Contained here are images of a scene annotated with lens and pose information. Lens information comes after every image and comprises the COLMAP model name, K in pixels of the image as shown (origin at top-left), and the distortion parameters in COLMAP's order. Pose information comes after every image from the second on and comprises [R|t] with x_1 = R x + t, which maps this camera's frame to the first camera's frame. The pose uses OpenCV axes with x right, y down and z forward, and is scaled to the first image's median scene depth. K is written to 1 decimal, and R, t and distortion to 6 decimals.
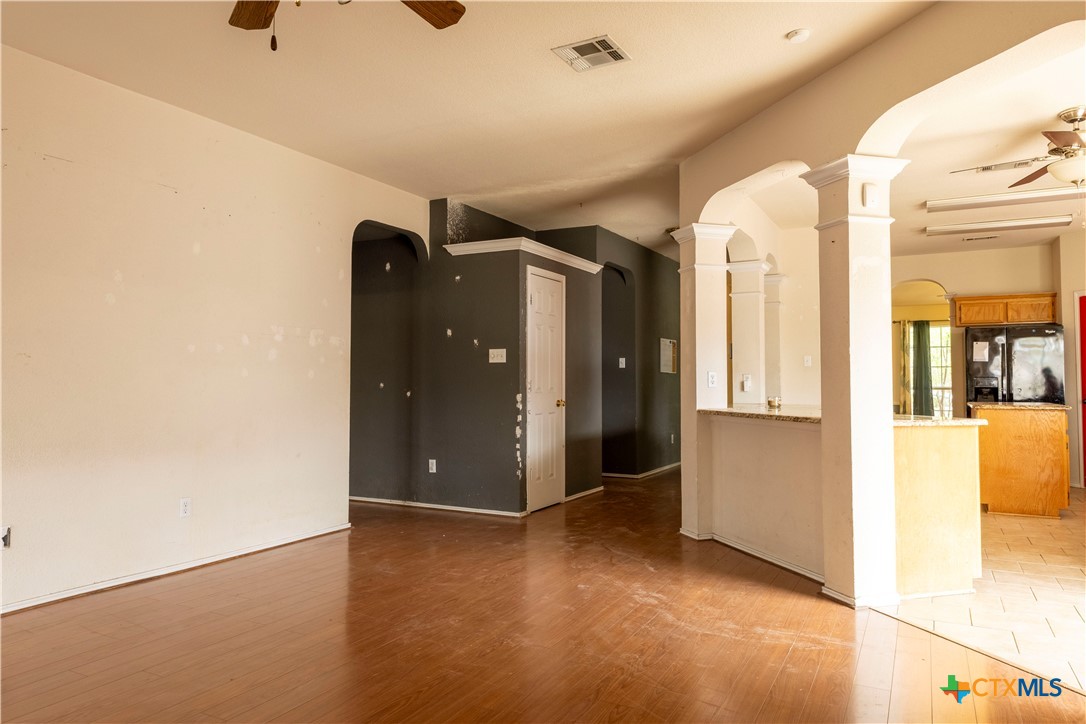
lens RADIAL K [[726.3, 0, 542.5], [0, 726.3, 362.4], [0, 0, 1]] dist [0.000524, -0.001182]
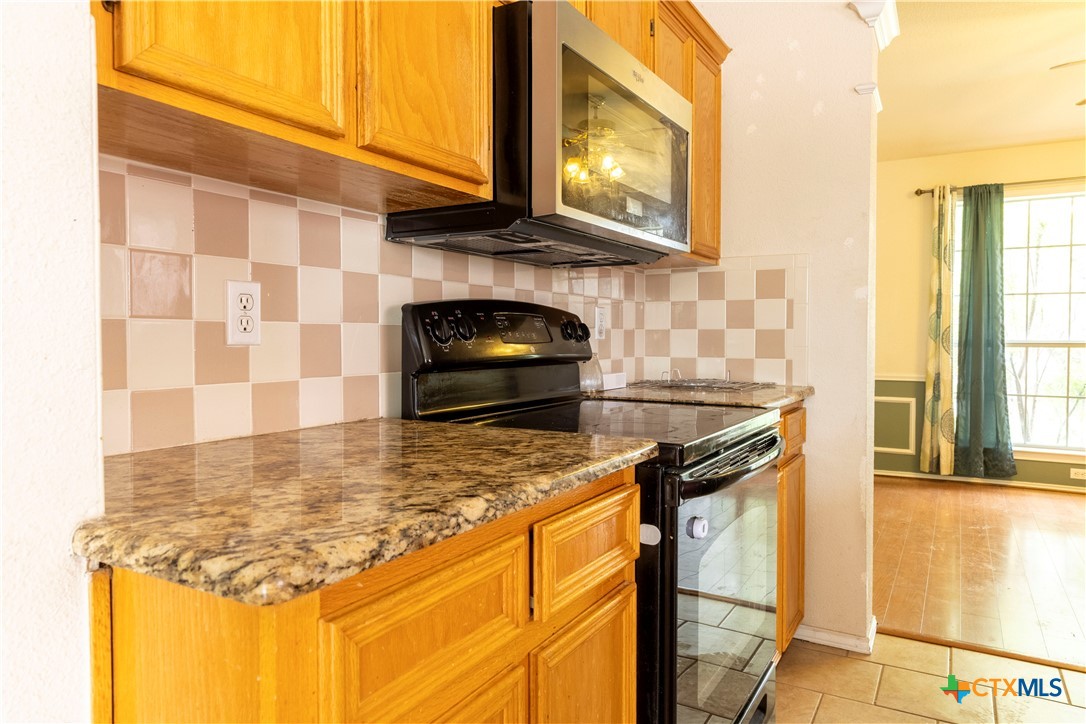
lens RADIAL K [[726.3, 0, 542.8], [0, 726.3, 357.6], [0, 0, 1]] dist [0.000524, -0.001182]
pose [[0.998916, 0.002563, -0.046477, 0.283262], [0.000217, 0.998216, 0.059707, 0.017728], [0.046547, -0.059652, 0.997133, 0.556787]]
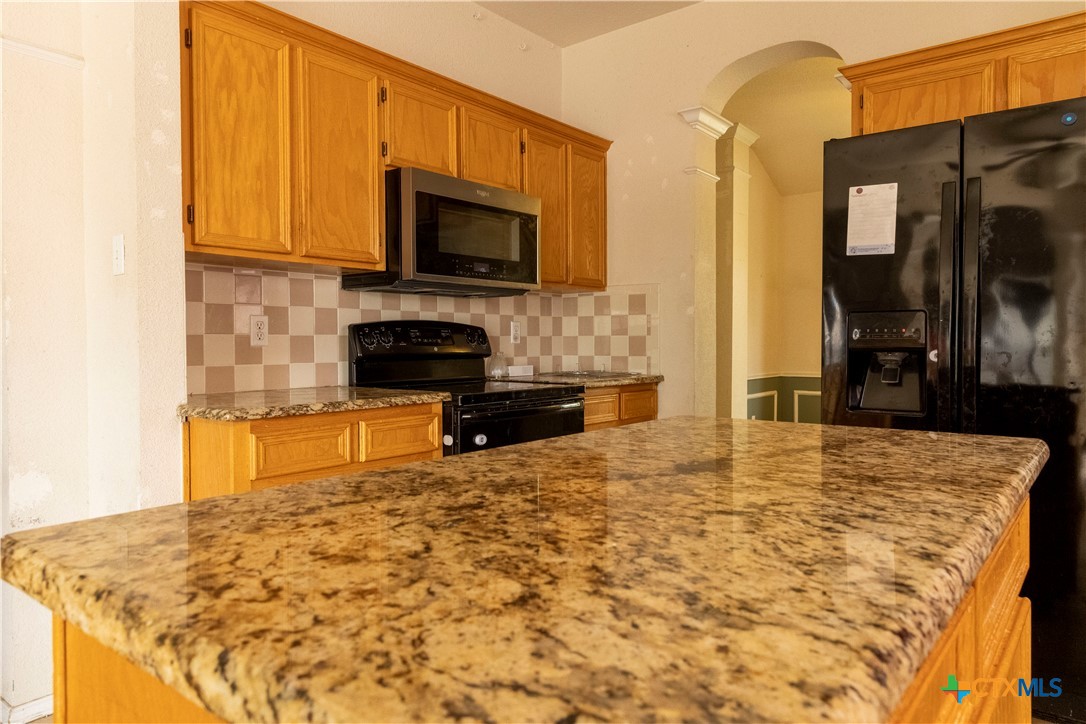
lens RADIAL K [[726.3, 0, 542.8], [0, 726.3, 361.5], [0, 0, 1]] dist [0.000524, -0.001182]
pose [[0.983403, 0.001754, -0.181427, 0.354207], [0.008900, 0.998283, 0.057896, 0.015026], [0.181217, -0.058550, 0.981699, 0.466307]]
